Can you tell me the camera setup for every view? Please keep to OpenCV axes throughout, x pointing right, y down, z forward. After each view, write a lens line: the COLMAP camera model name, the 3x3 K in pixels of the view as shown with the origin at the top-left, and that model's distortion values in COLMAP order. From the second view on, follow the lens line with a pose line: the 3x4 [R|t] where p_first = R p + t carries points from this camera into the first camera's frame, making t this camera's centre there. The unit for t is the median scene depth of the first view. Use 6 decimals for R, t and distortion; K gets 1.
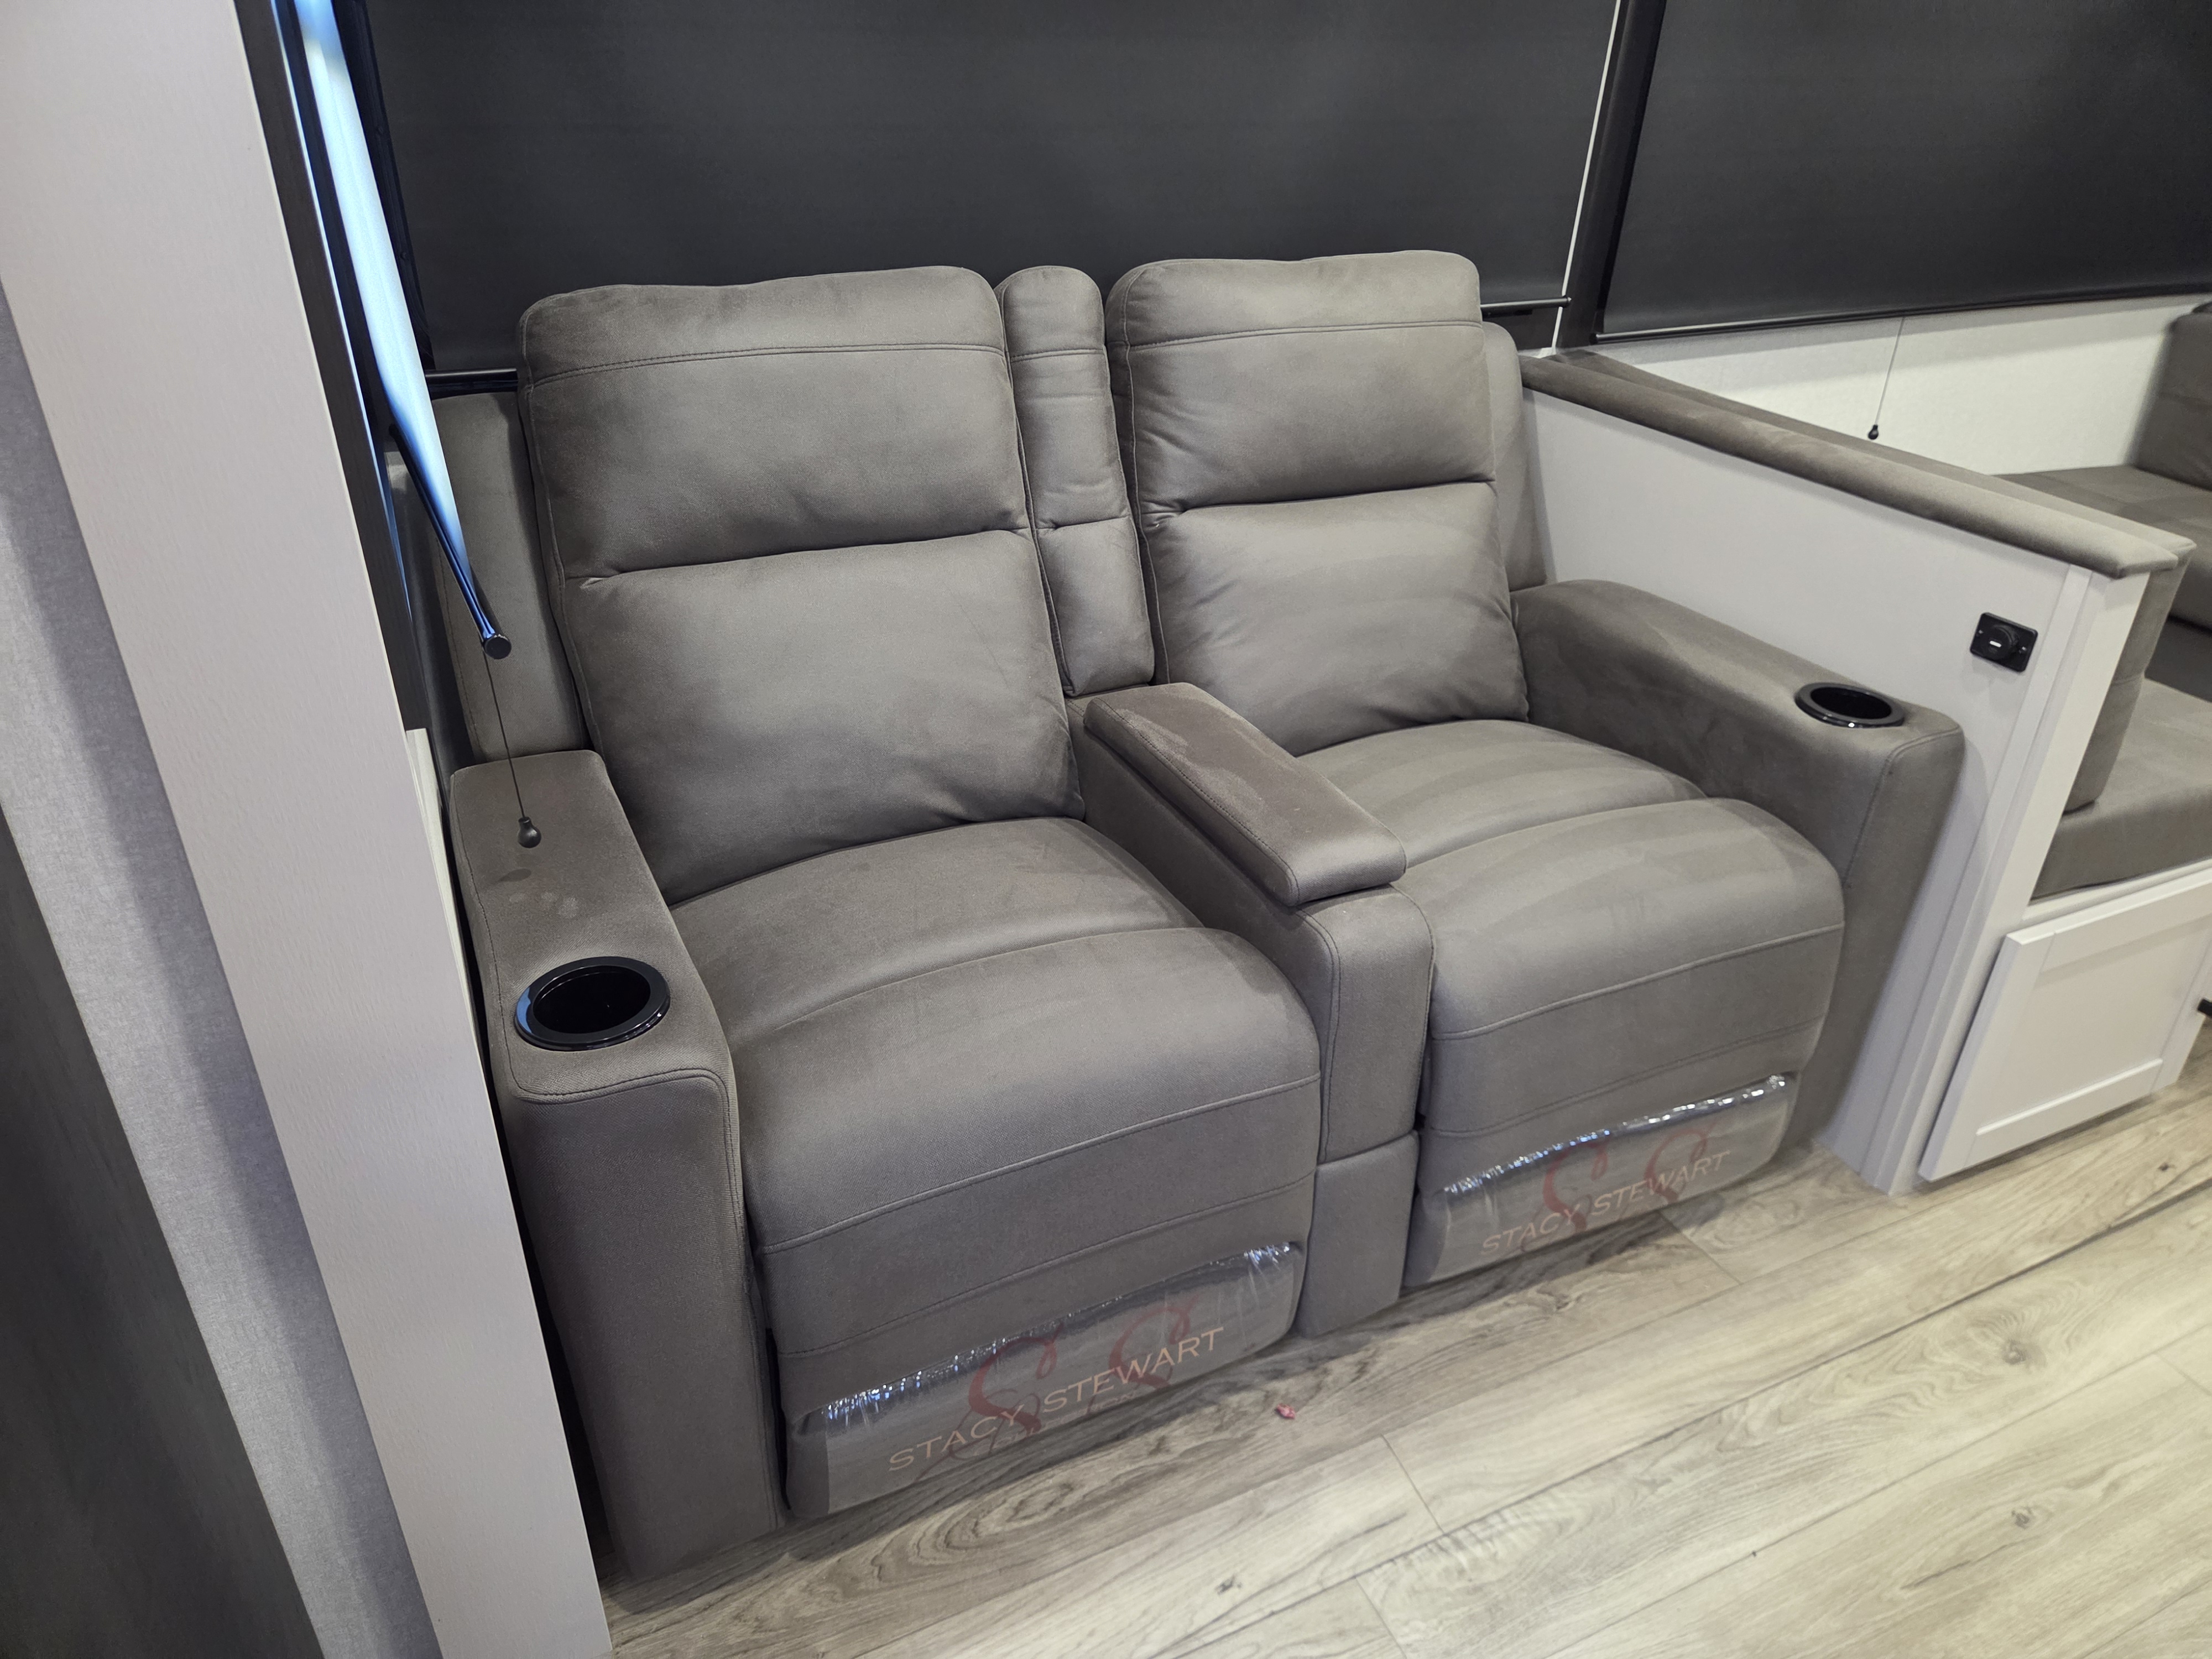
lens RADIAL K [[1467.6, 0, 1103.4], [0, 1467.6, 811.9], [0, 0, 1]] dist [0.072701, -0.067932]
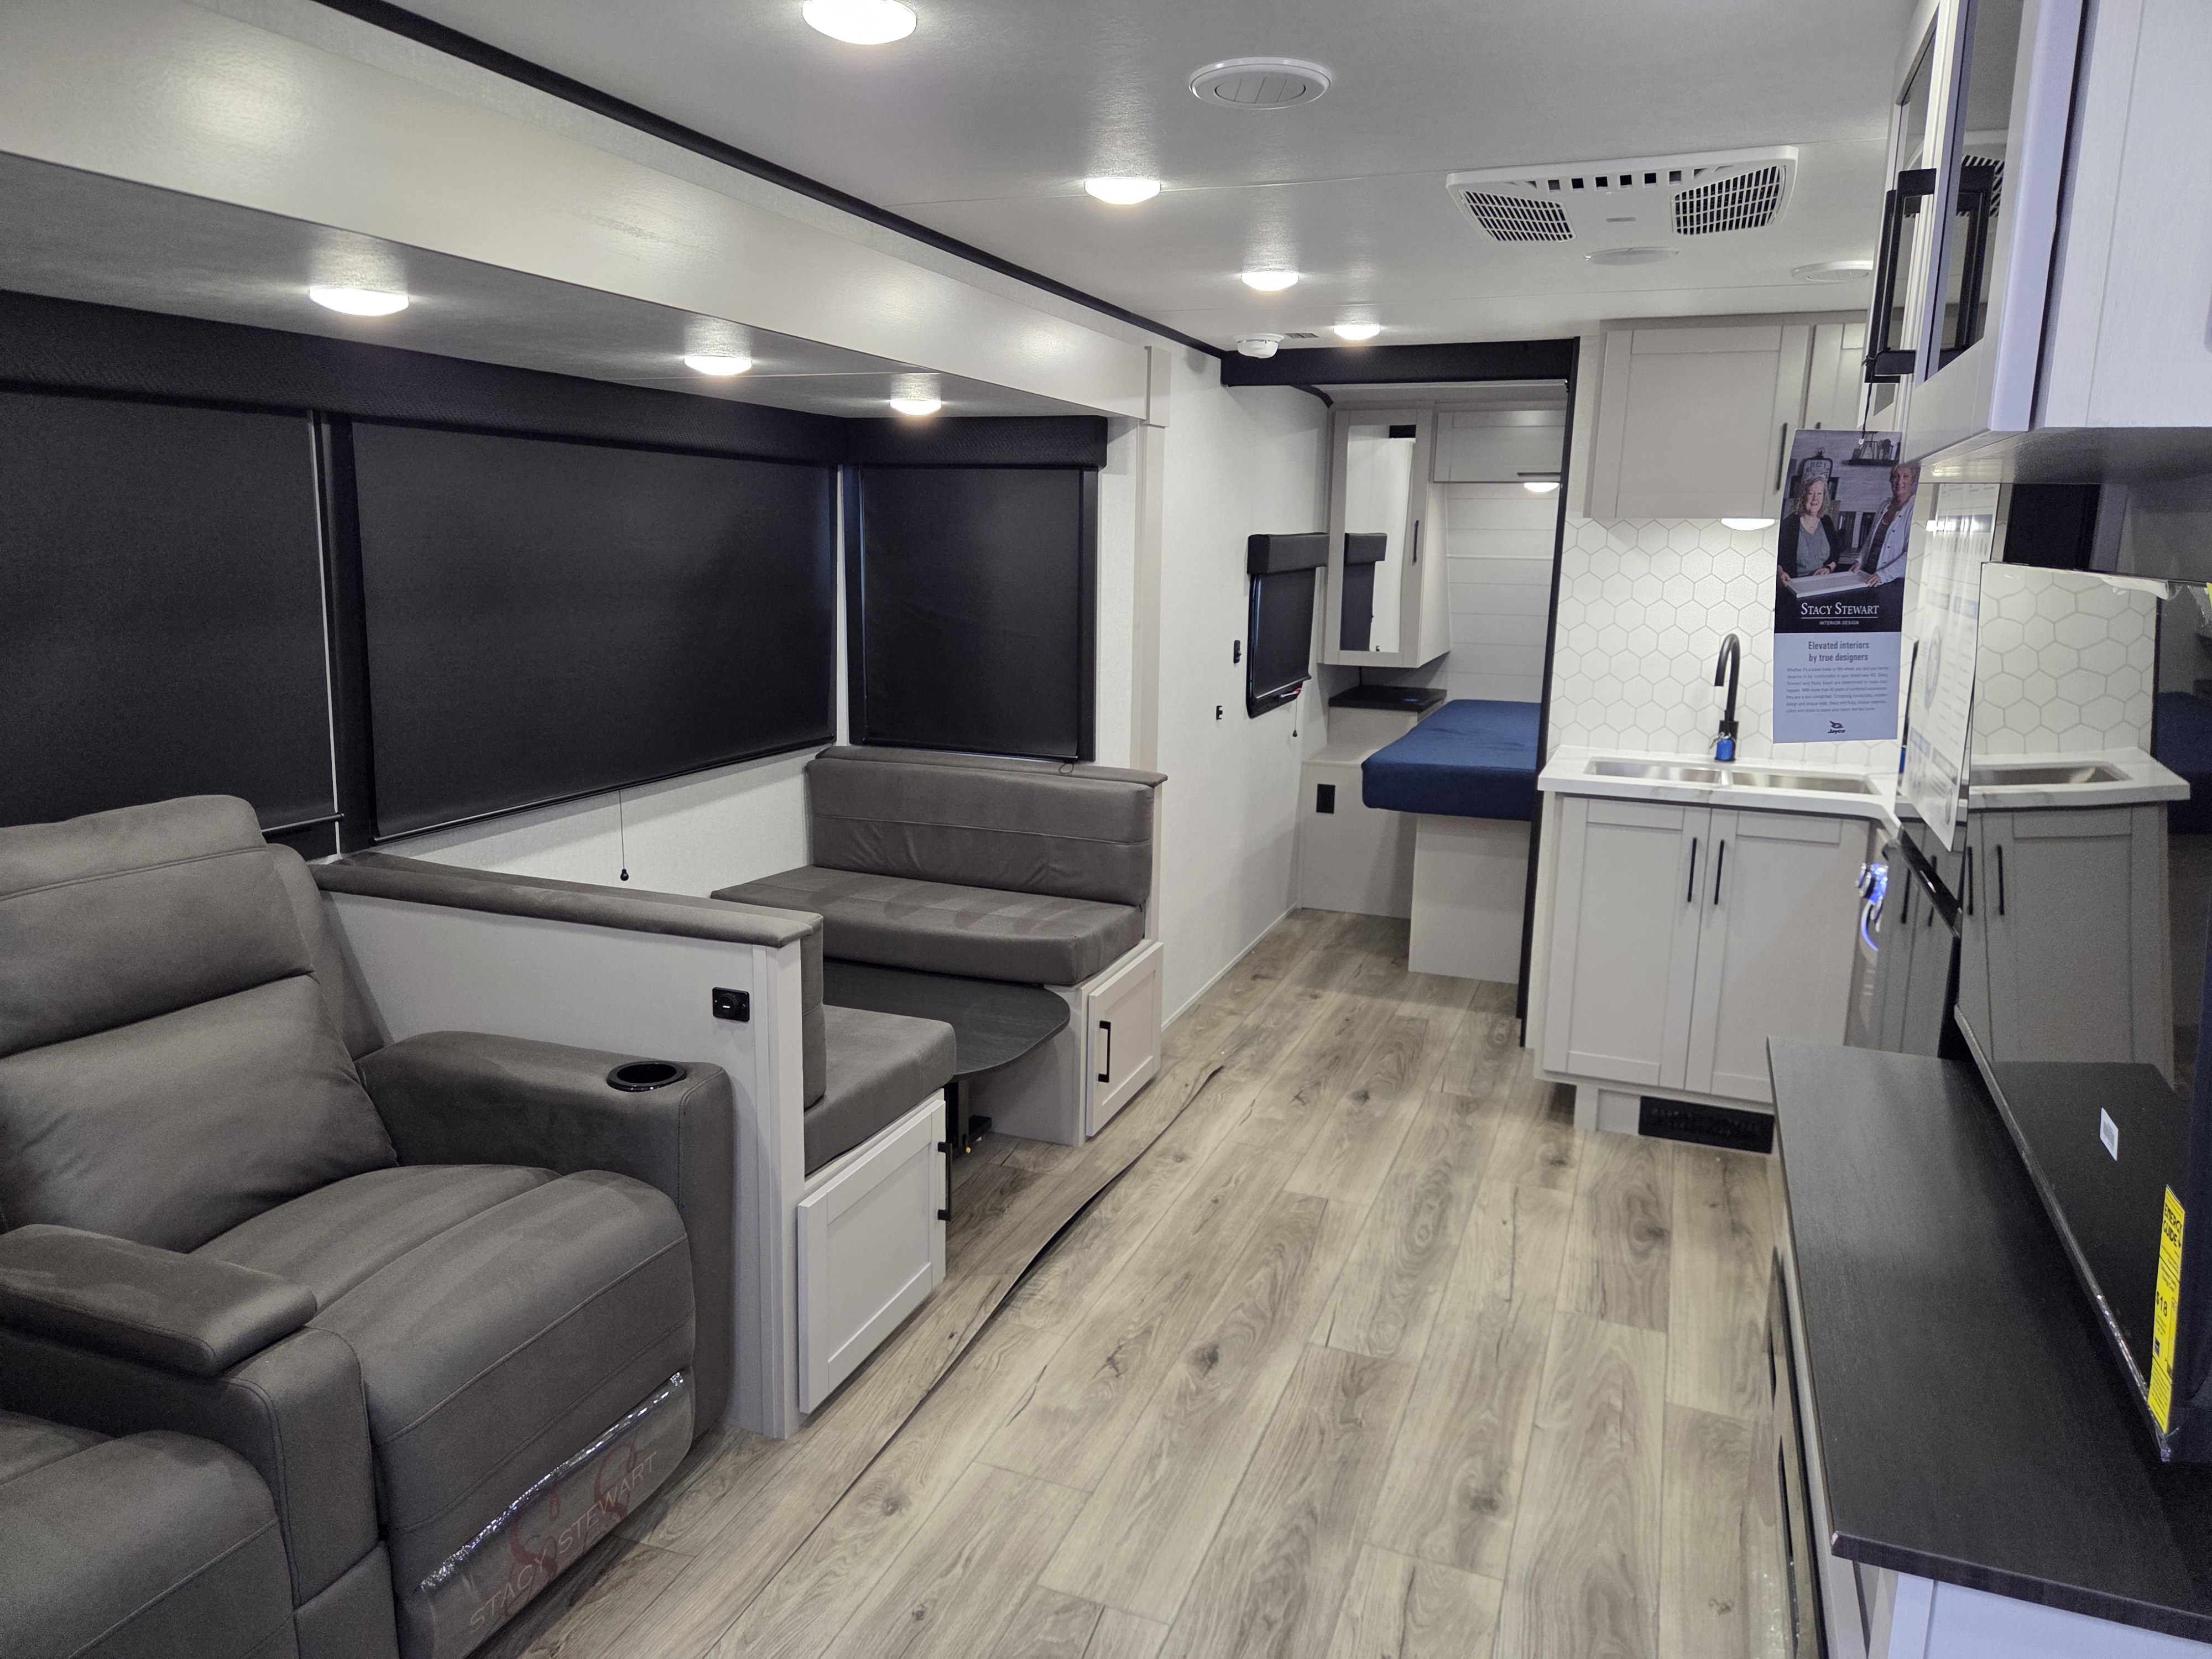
lens RADIAL K [[1467.6, 0, 1103.4], [0, 1467.6, 811.9], [0, 0, 1]] dist [0.072701, -0.067932]
pose [[0.716226, -0.137459, 0.684197, -0.080415], [0.332505, 0.929190, -0.161391, 0.058458], [-0.613564, 0.343091, 0.711216, -0.273661]]
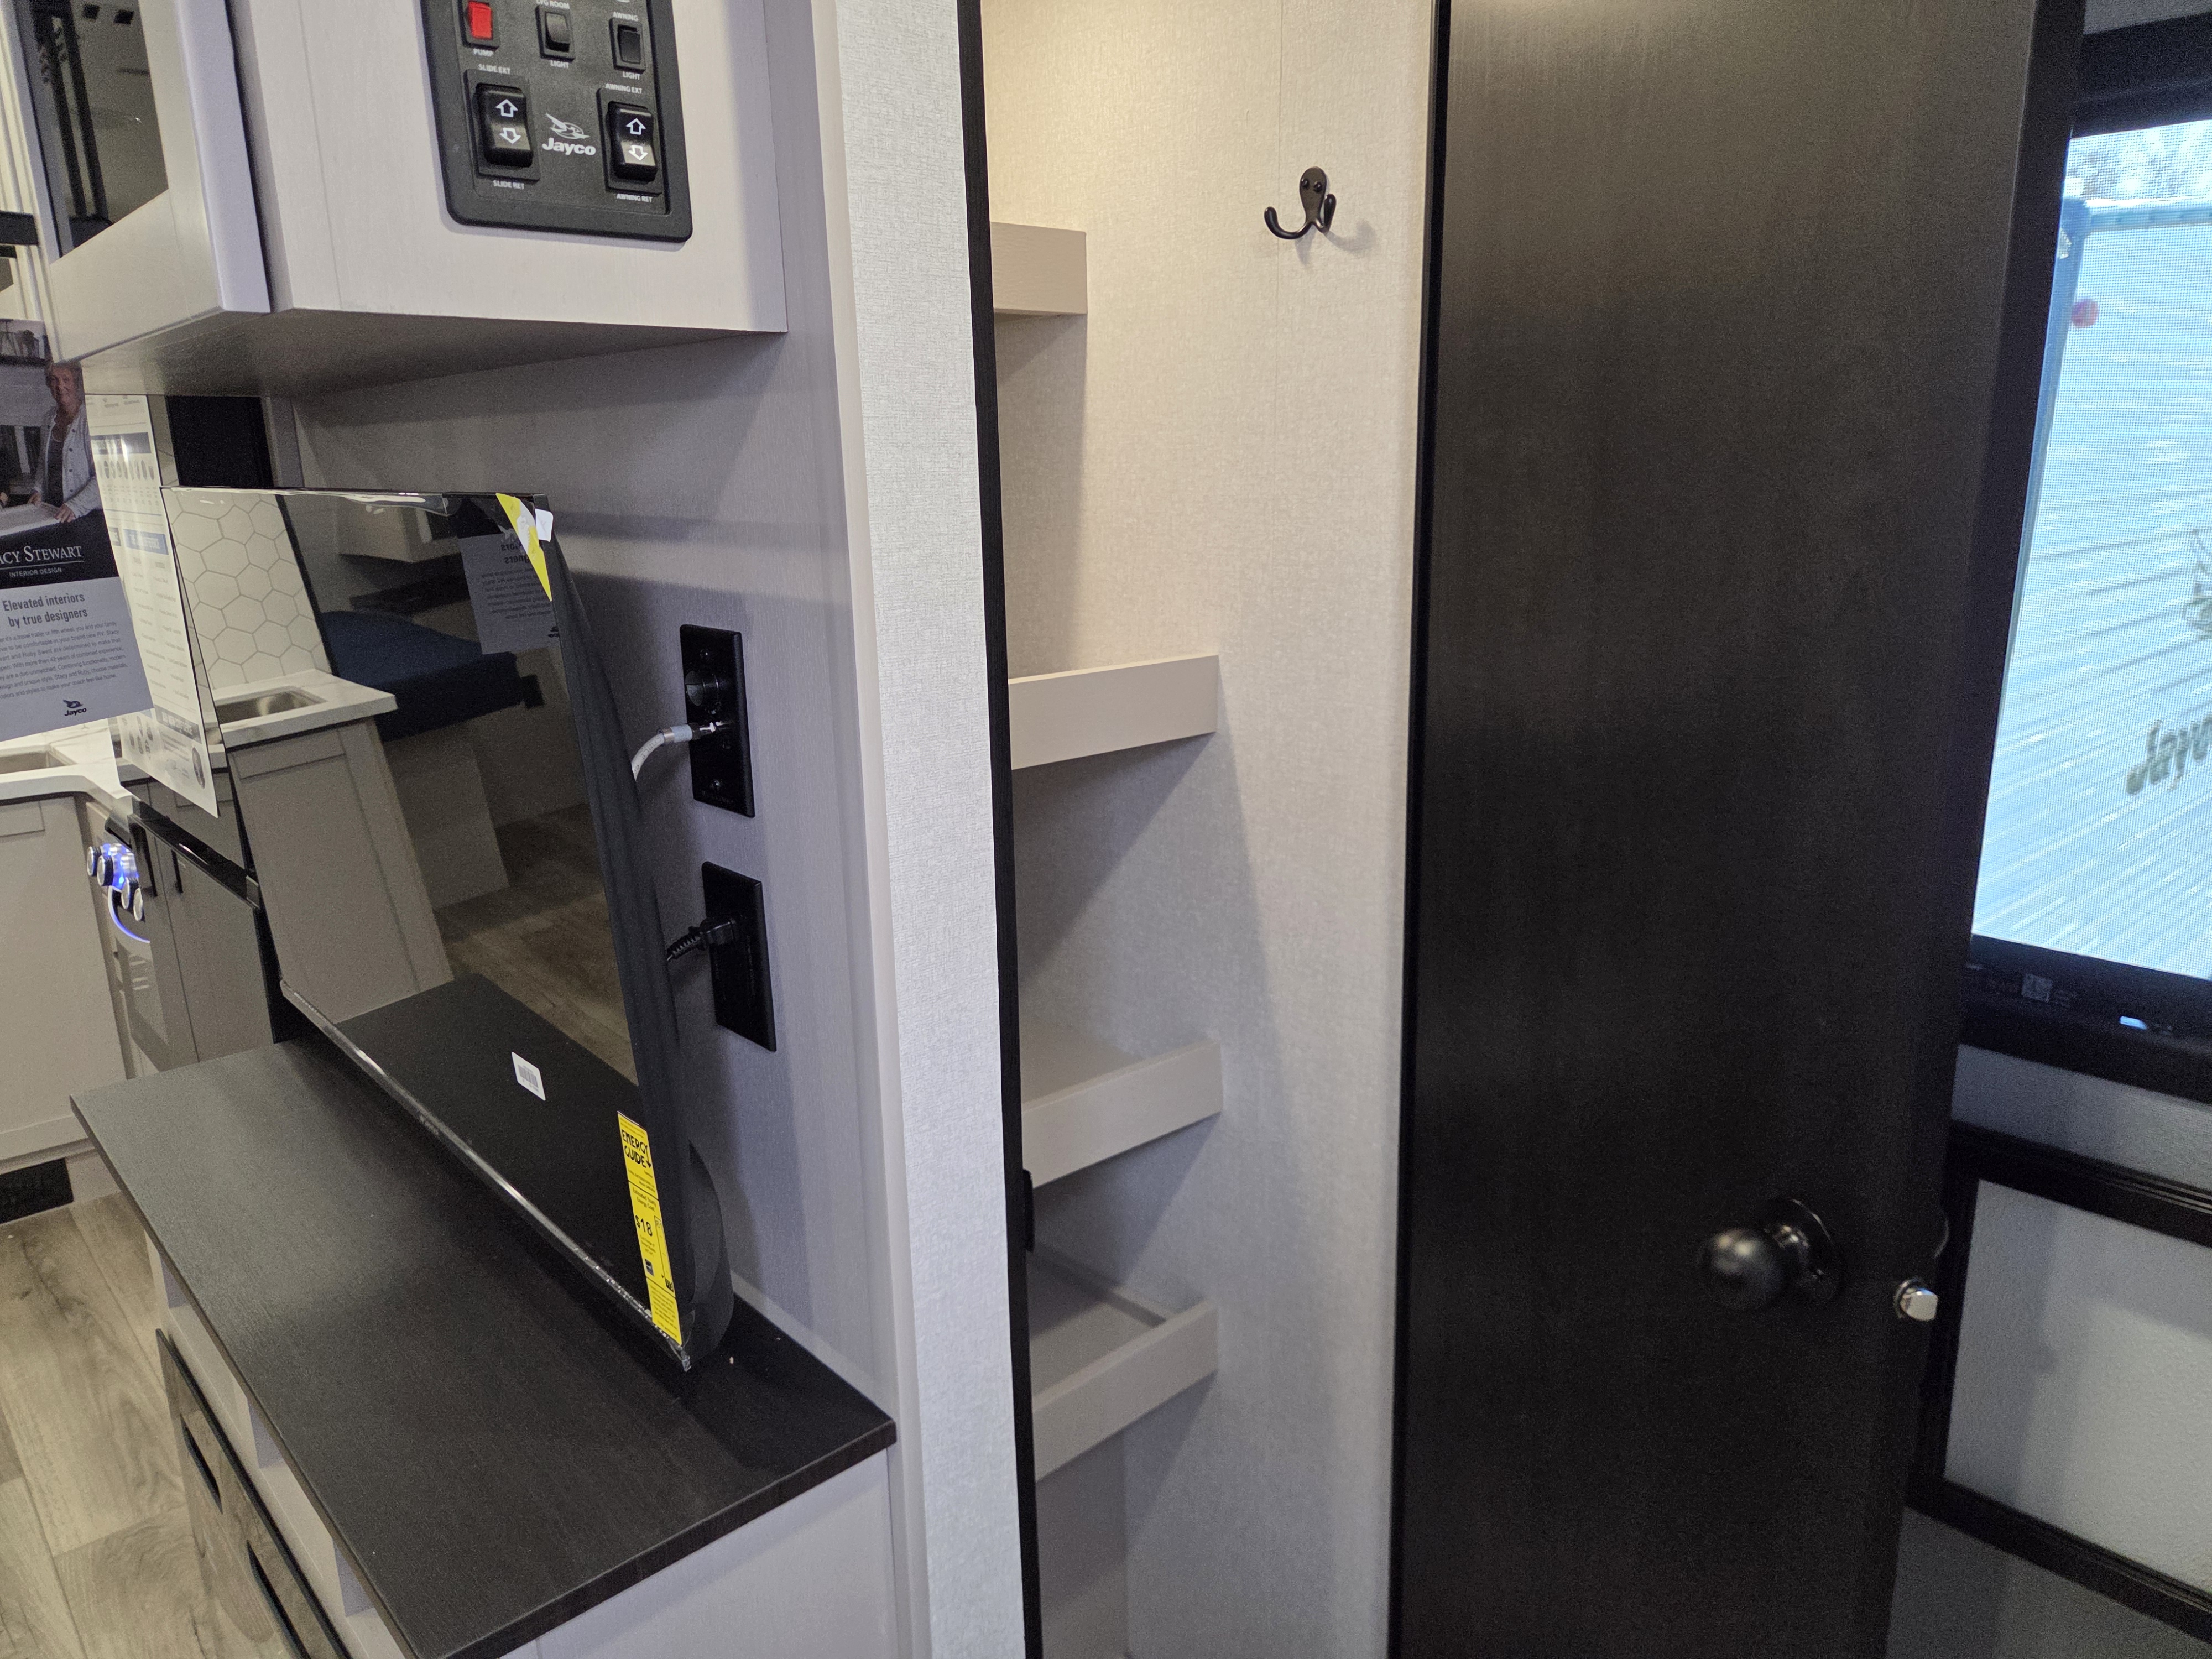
lens RADIAL K [[1488.5, 0, 1106.0], [0, 1488.5, 829.5], [0, 0, 1]] dist [0.076940, -0.067866]
pose [[-0.311152, -0.242601, 0.918874, 0.016006], [0.471115, 0.800333, 0.370834, 0.029990], [-0.825370, 0.548281, -0.134731, -0.210929]]
